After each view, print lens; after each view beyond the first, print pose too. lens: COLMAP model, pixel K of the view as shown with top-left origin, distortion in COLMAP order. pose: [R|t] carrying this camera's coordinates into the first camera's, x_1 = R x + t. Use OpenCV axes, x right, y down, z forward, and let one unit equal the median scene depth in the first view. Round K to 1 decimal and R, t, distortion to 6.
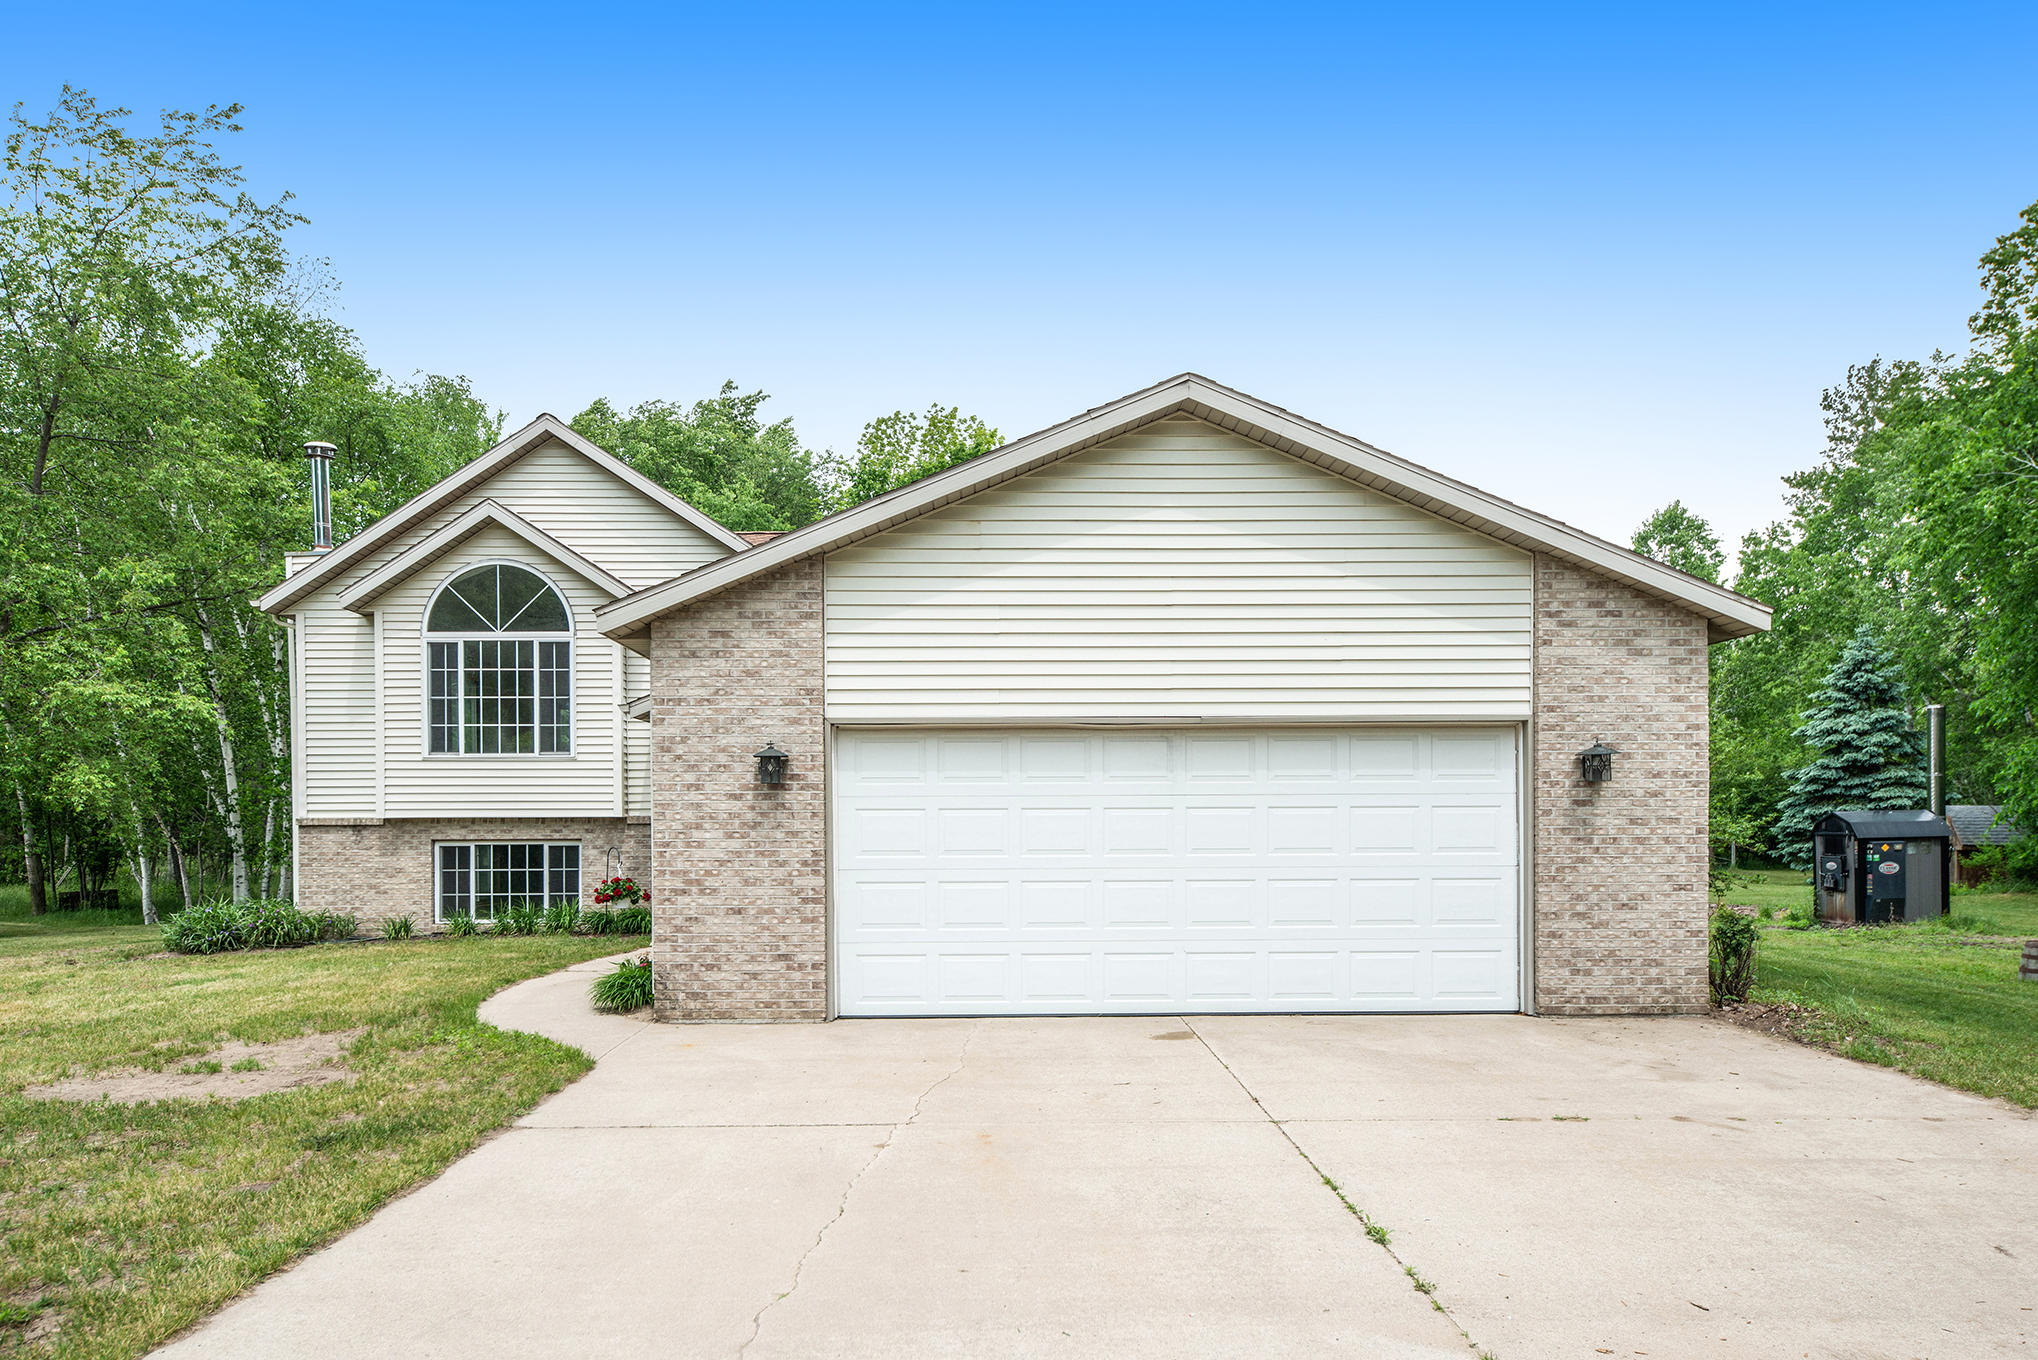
lens RADIAL K [[1364.7, 0, 1017.7], [0, 1364.7, 831.4], [0, 0, 1]] dist [0.001340, 0.000836]
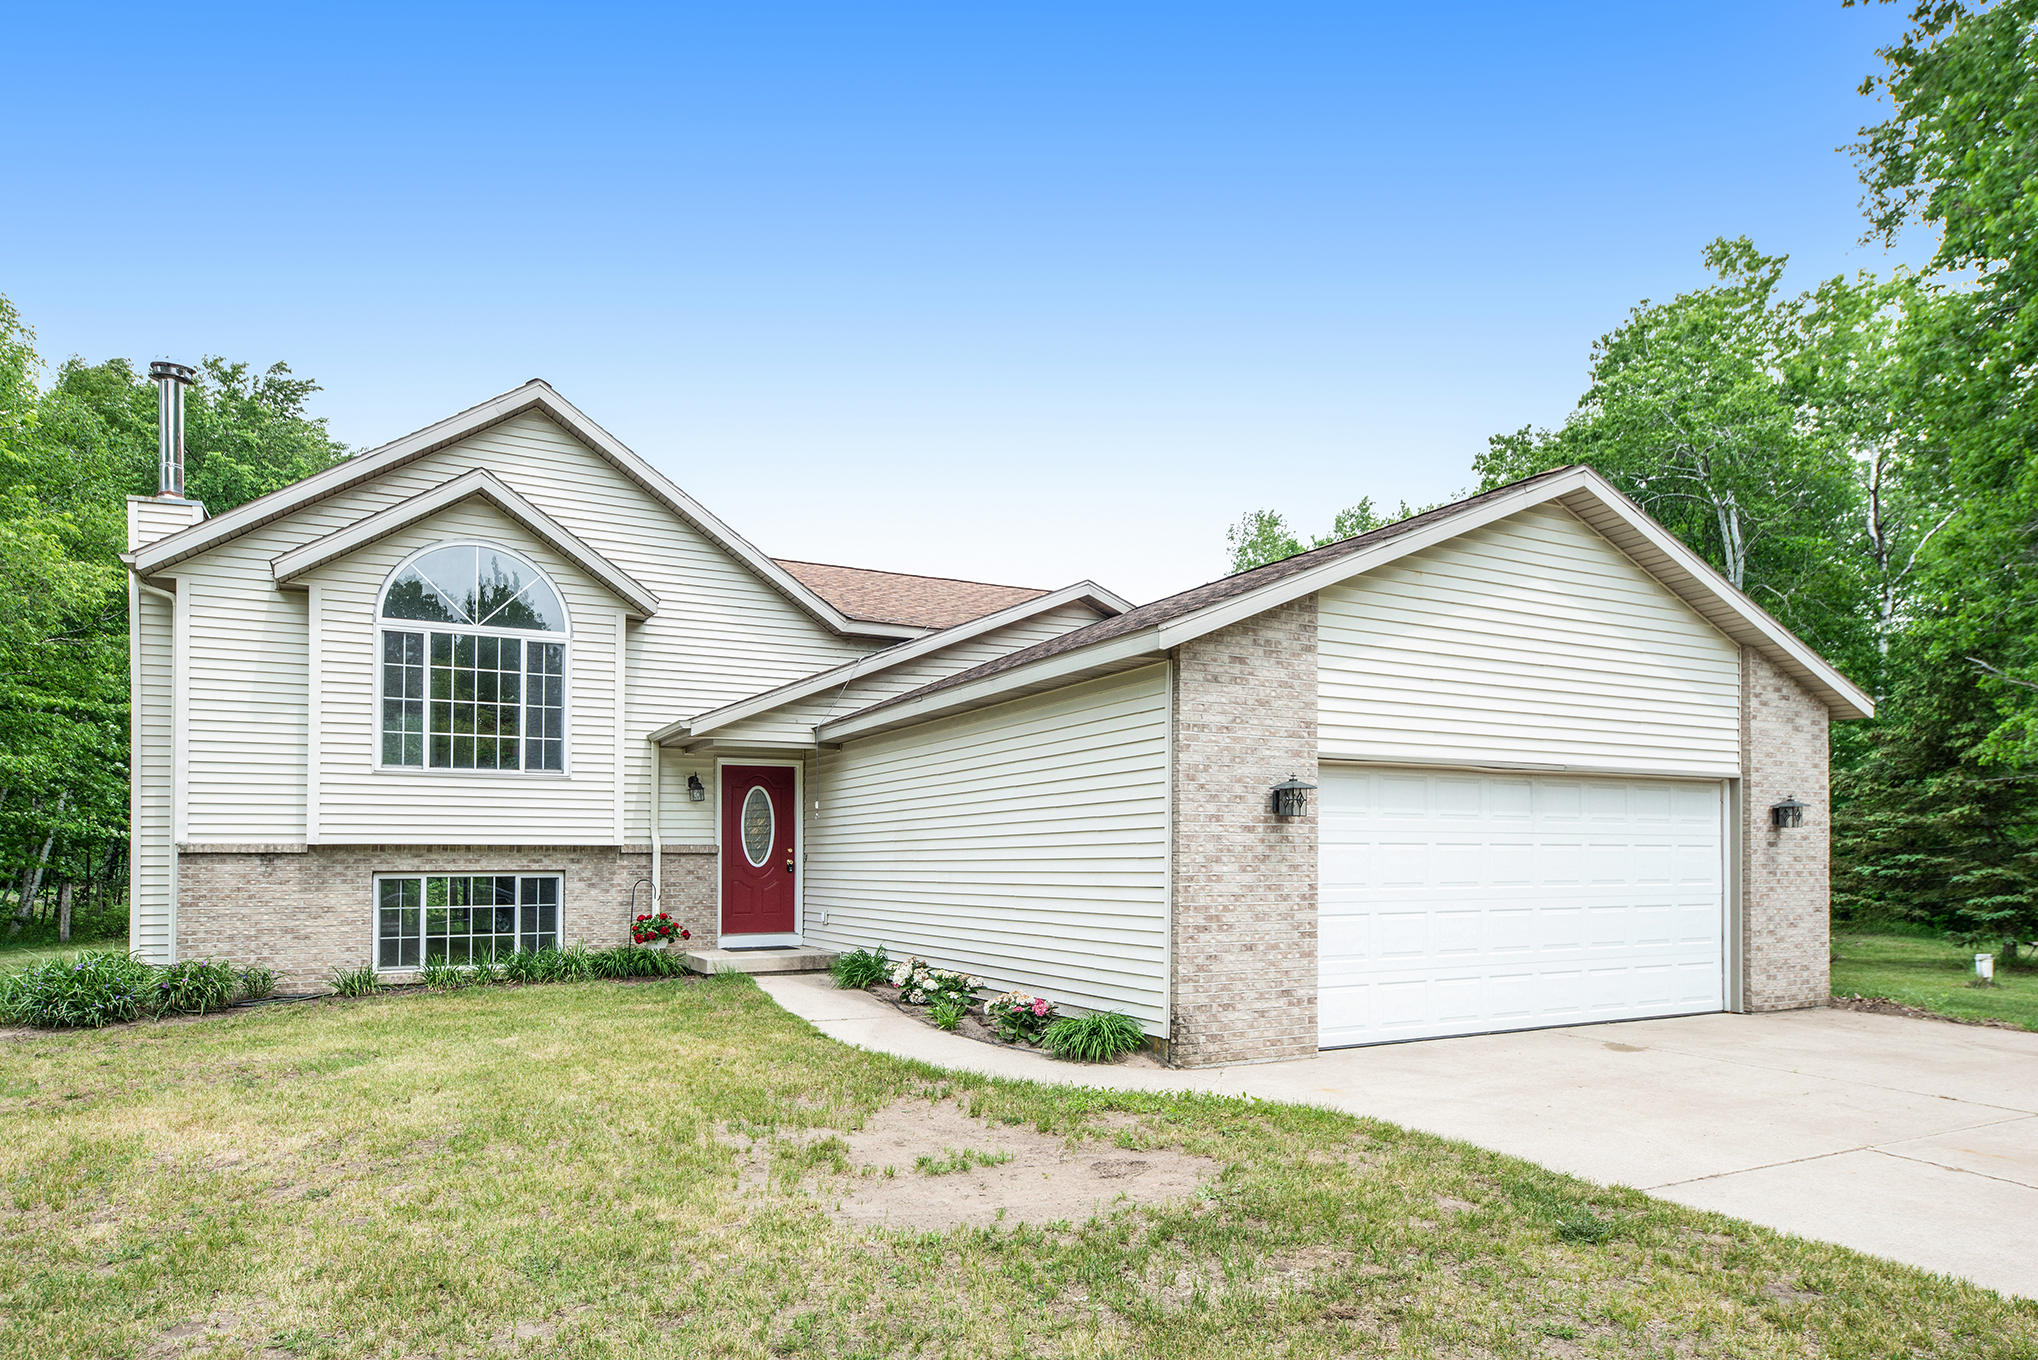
lens RADIAL K [[1221.9, 0, 1018.5], [0, 1221.9, 836.6], [0, 0, 1]] dist [0.013667, -0.001399]
pose [[0.890319, 0.013066, 0.455150, -0.727699], [-0.003889, 0.999770, -0.021093, -0.001081], [-0.455321, 0.017009, 0.890165, 0.295736]]
